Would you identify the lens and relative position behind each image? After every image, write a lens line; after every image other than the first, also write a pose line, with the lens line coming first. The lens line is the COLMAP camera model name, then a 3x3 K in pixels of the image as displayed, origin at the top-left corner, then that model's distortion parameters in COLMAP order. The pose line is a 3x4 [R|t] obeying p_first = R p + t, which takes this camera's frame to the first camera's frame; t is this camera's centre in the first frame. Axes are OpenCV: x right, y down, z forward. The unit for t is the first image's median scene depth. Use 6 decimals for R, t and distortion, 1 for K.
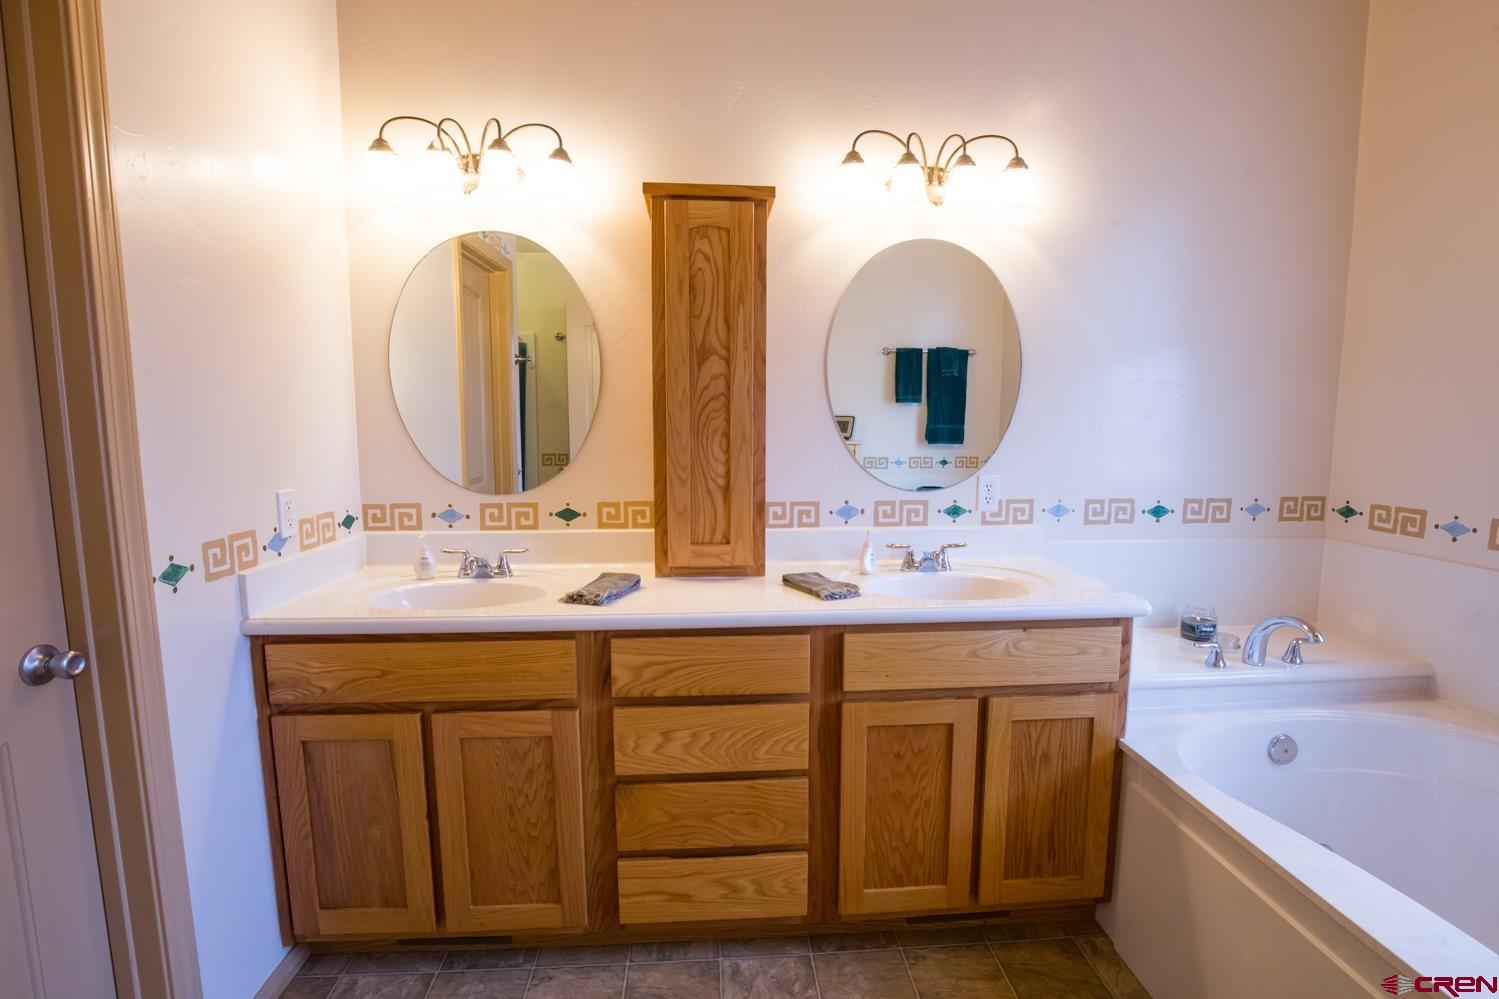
lens RADIAL K [[689.5, 0, 749.5], [0, 689.5, 499.5], [0, 0, 1]] dist [-0.036784, 0.007989]
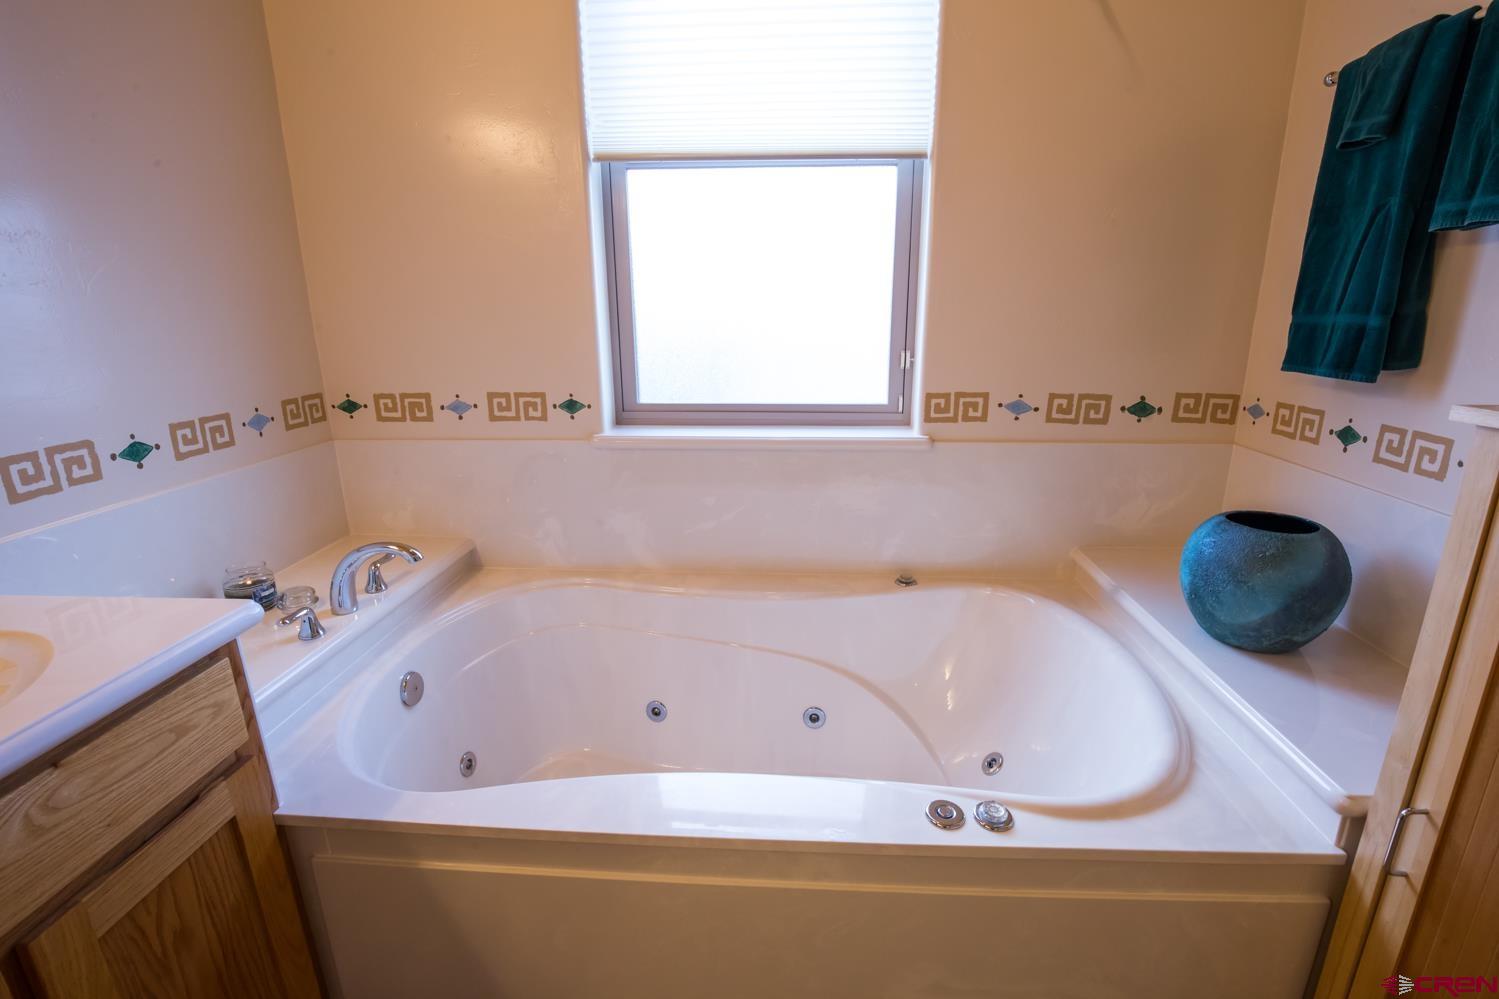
lens RADIAL K [[689.5, 0, 749.5], [0, 689.5, 499.5], [0, 0, 1]] dist [-0.036784, 0.007989]
pose [[0.123776, -0.274500, 0.953587, 0.069310], [0.125417, 0.957598, 0.259376, -0.034817], [-0.984353, 0.087491, 0.152955, 0.394877]]
